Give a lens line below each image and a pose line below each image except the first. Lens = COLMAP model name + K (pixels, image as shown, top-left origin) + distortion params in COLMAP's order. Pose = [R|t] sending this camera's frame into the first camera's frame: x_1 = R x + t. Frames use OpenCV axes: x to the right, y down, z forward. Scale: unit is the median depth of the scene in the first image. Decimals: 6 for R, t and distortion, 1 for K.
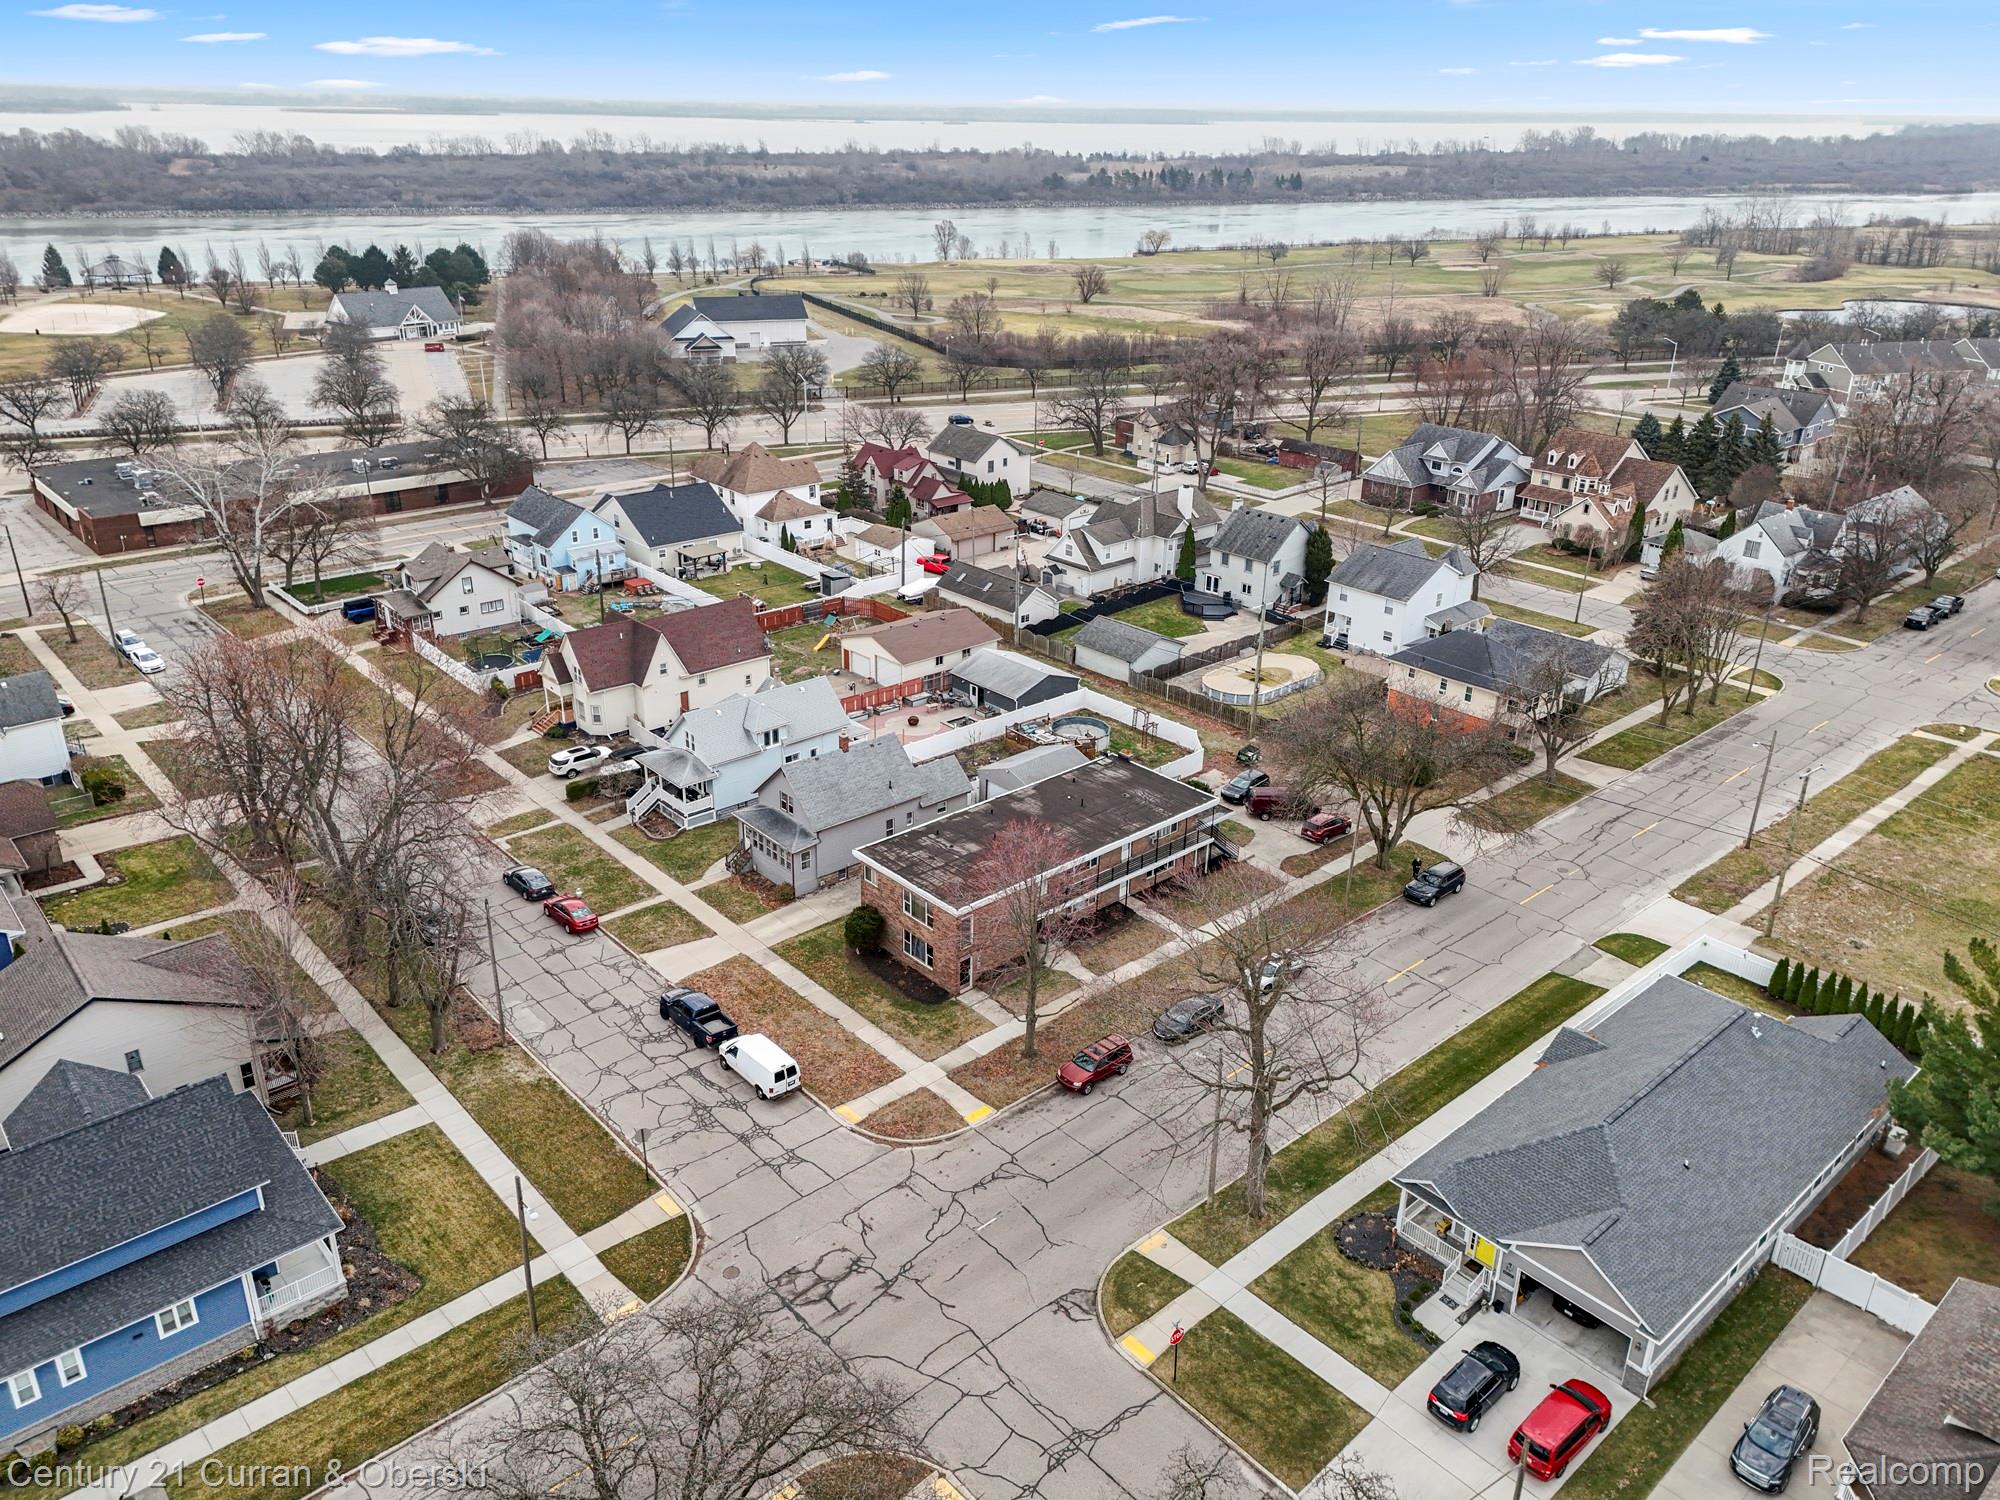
lens RADIAL K [[1460.1, 0, 997.5], [0, 1460.1, 746.1], [0, 0, 1]] dist [0.104522, -0.102384]
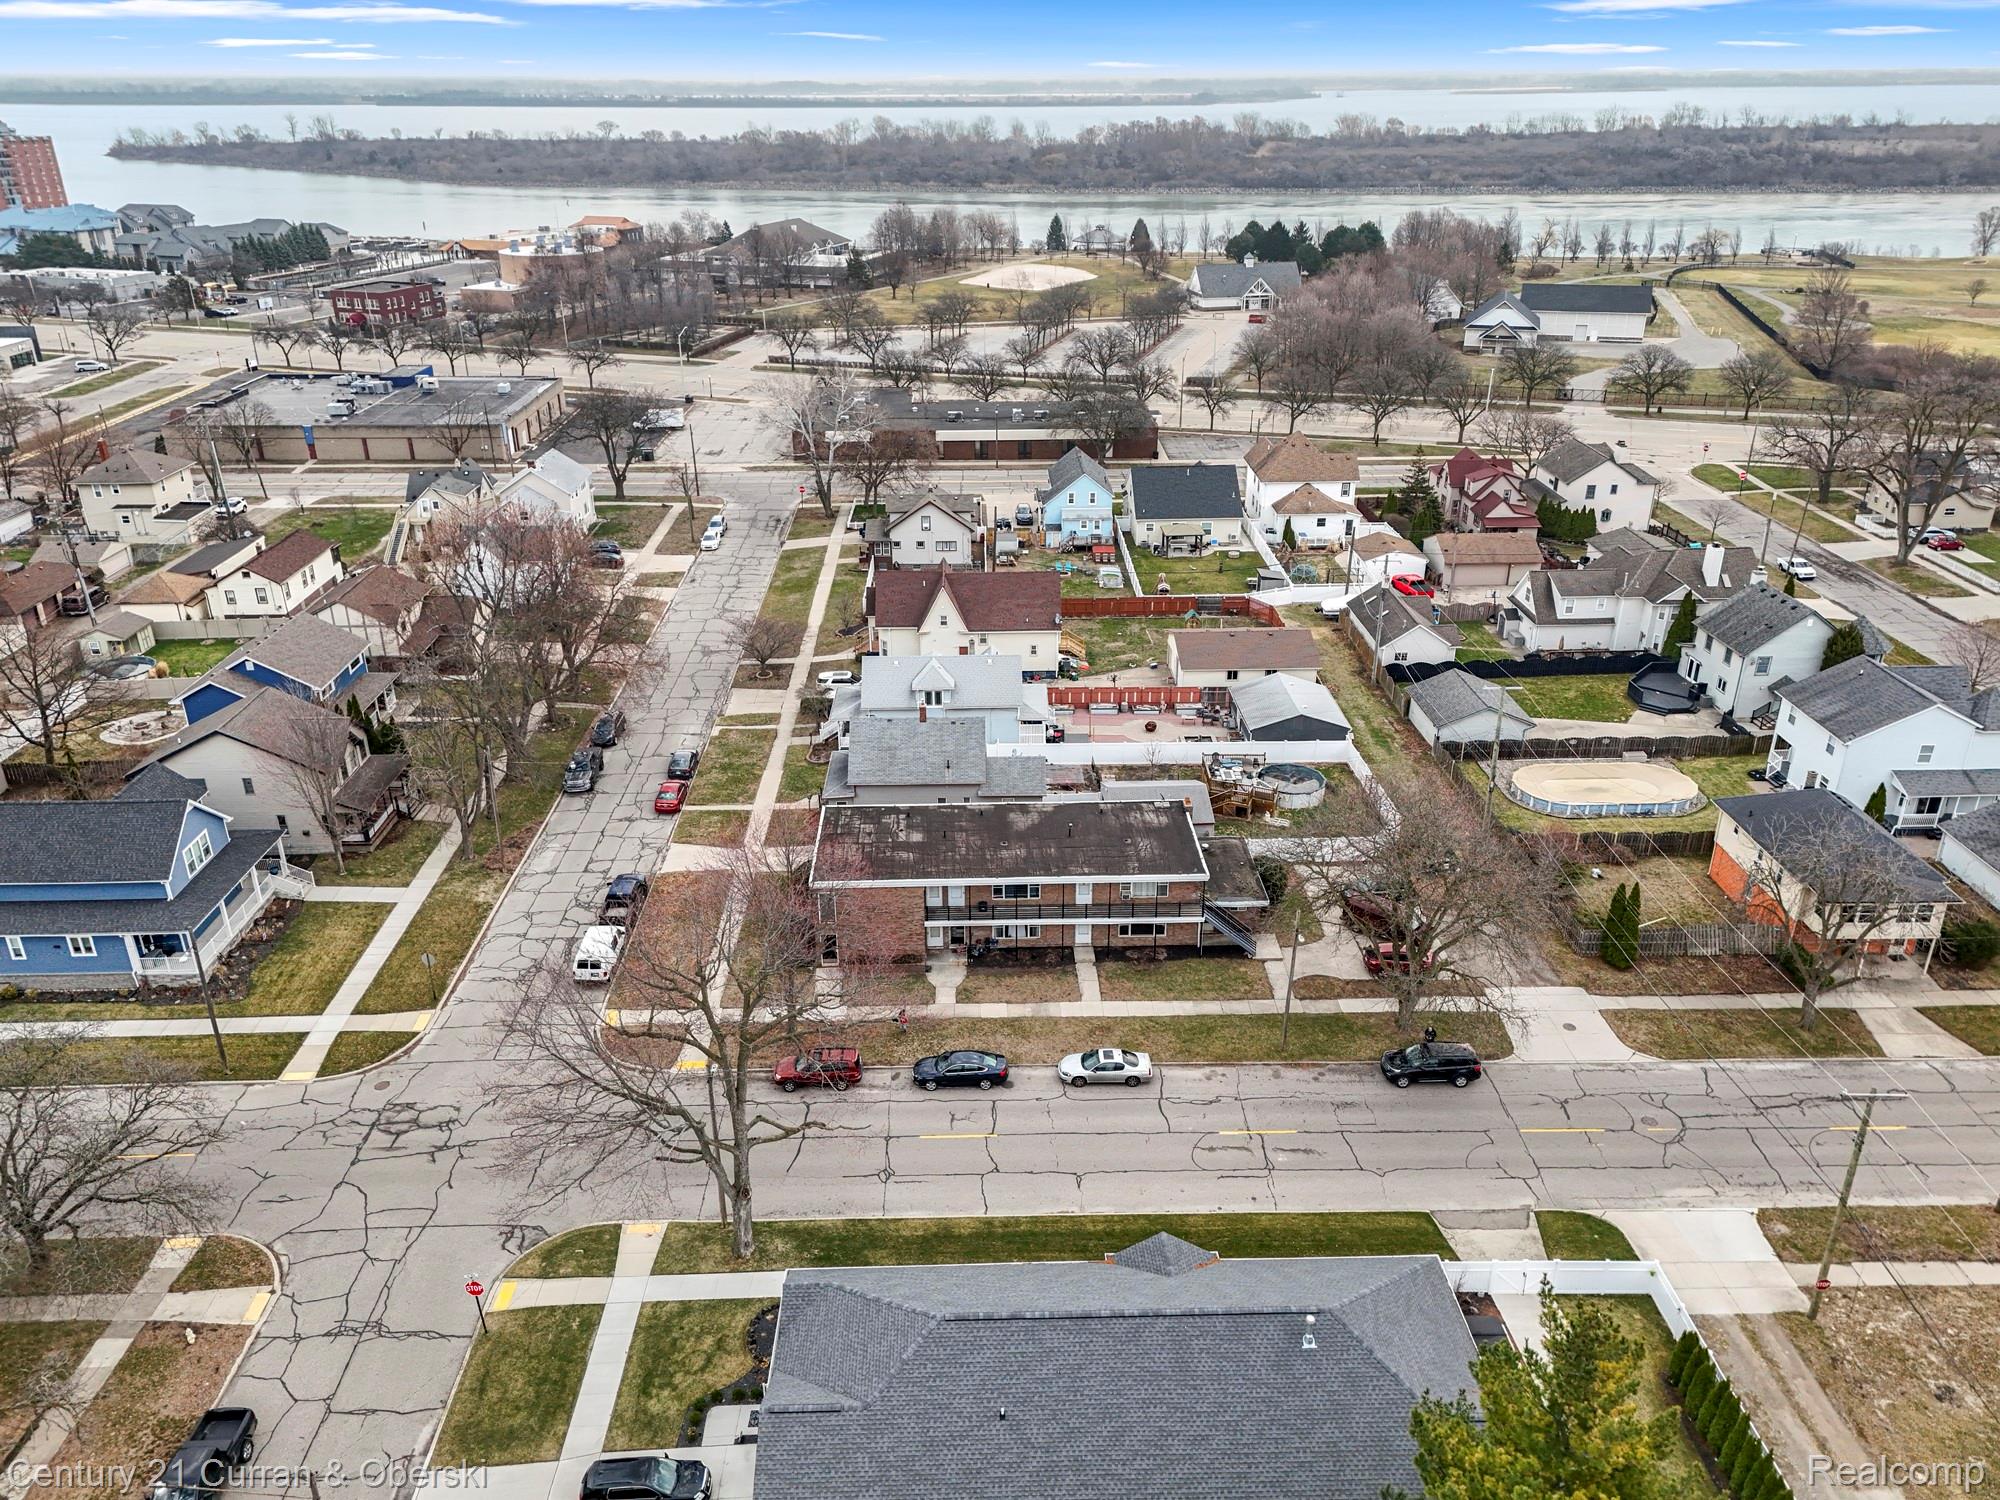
lens RADIAL K [[1460.1, 0, 997.5], [0, 1460.1, 746.1], [0, 0, 1]] dist [0.104522, -0.102384]
pose [[0.761233, 0.249199, -0.598686, 0.425787], [-0.241904, 0.965699, 0.094383, -0.068424], [0.601670, 0.072977, 0.795404, 0.173408]]
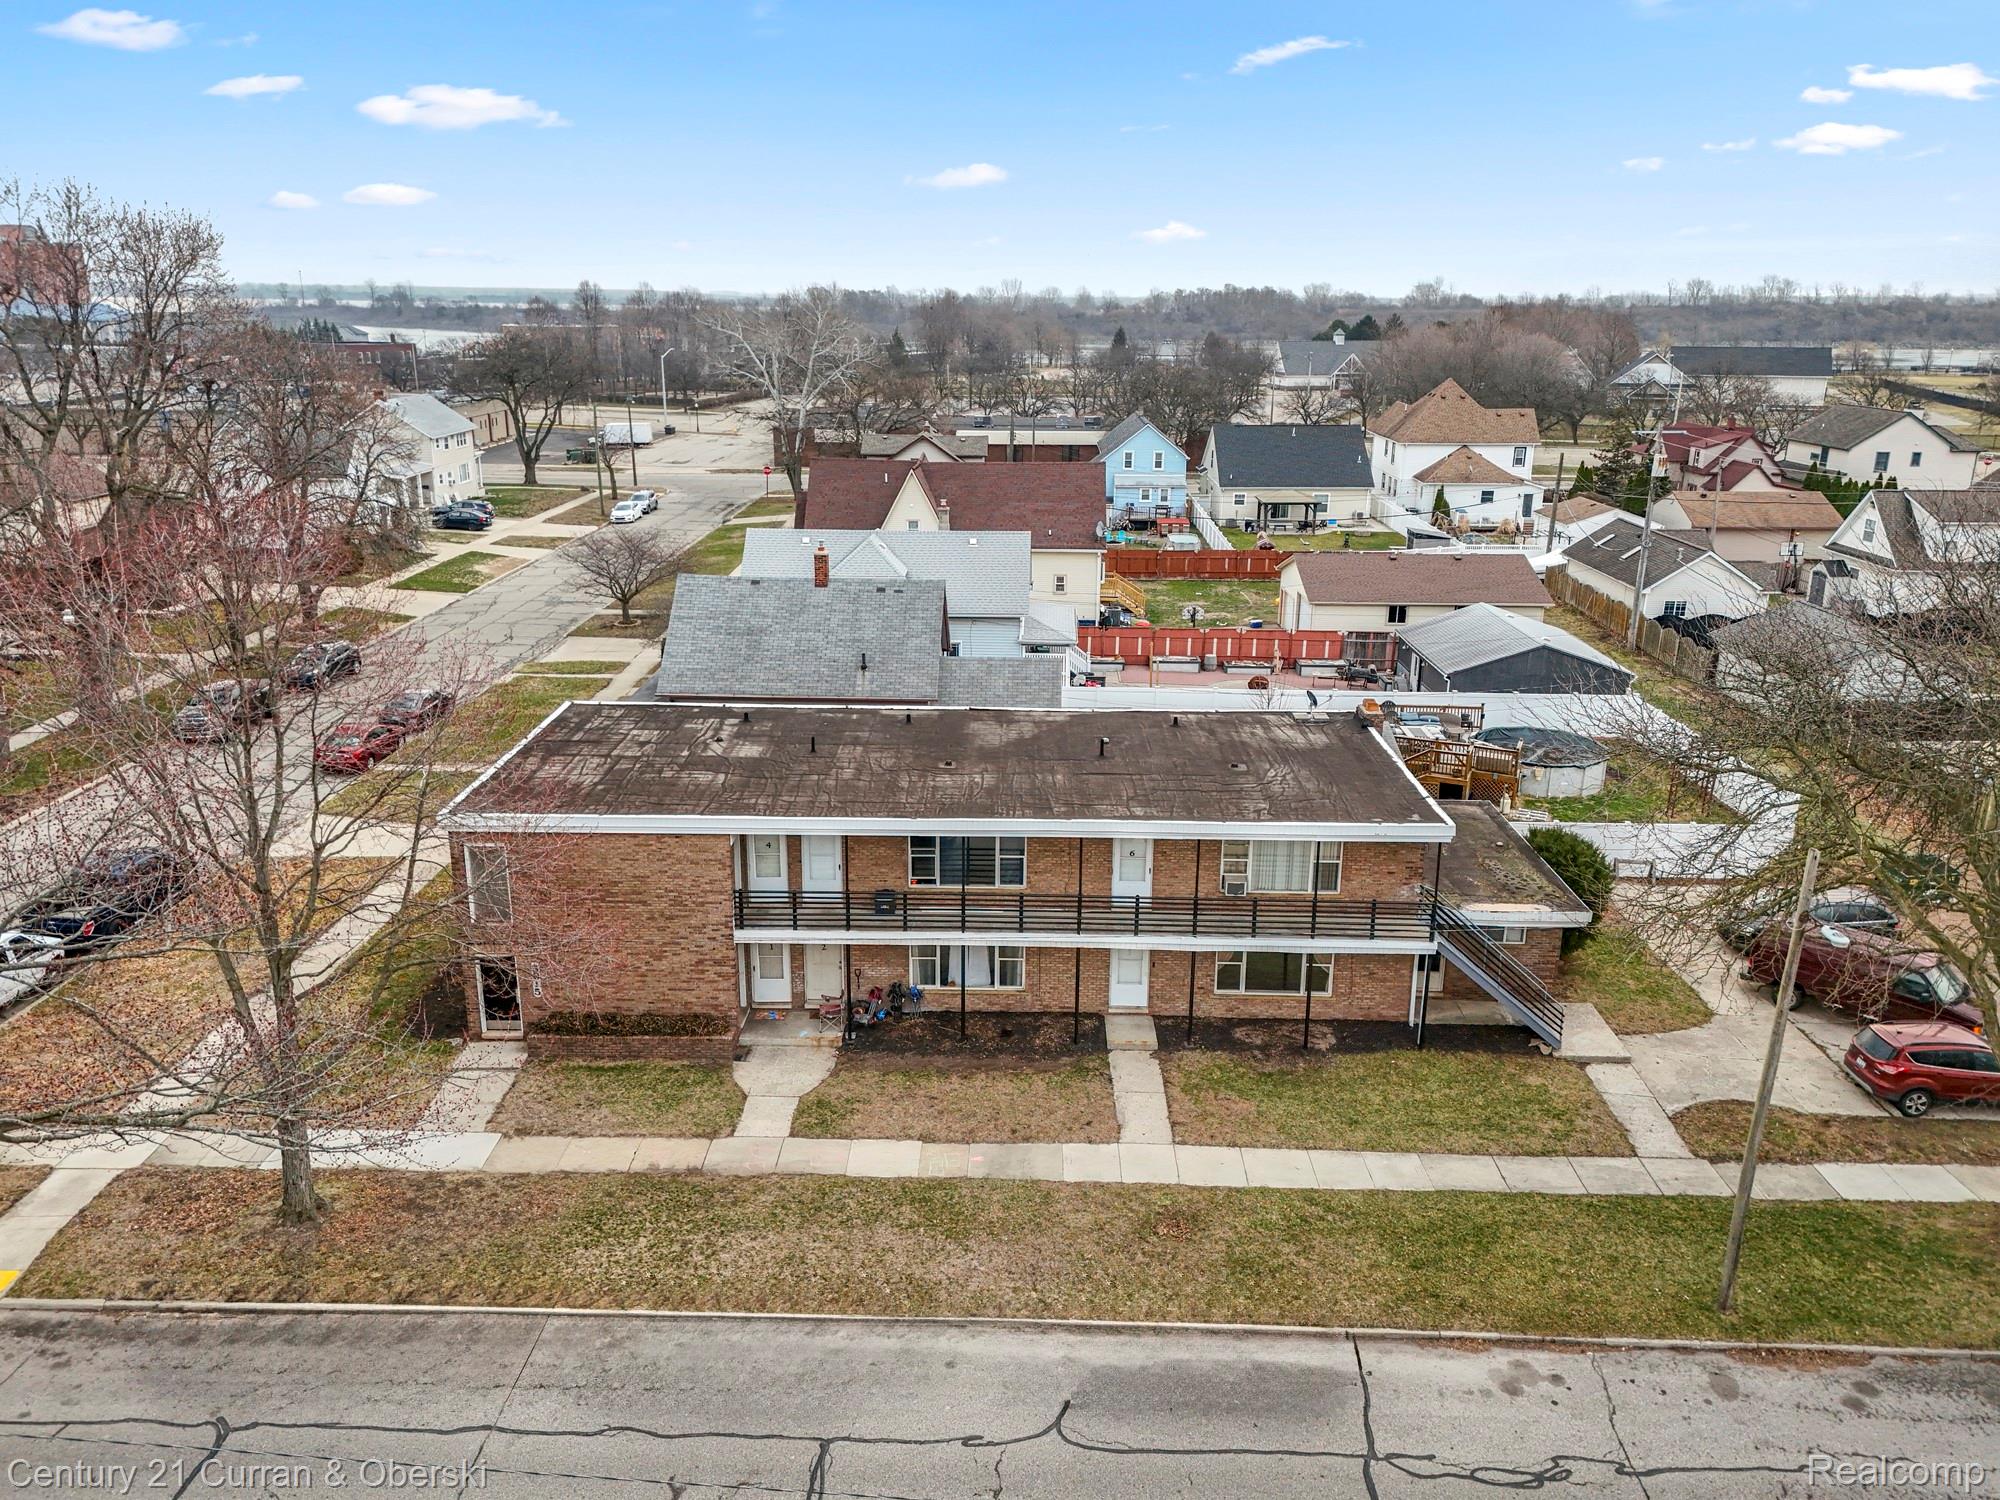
lens RADIAL K [[1461.0, 0, 996.5], [0, 1461.0, 749.9], [0, 0, 1]] dist [0.075800, -0.067987]
pose [[0.729920, 0.187993, -0.657172, 0.225604], [-0.265790, 0.963834, -0.019495, 0.041188], [0.629740, 0.188900, 0.753488, 0.513353]]
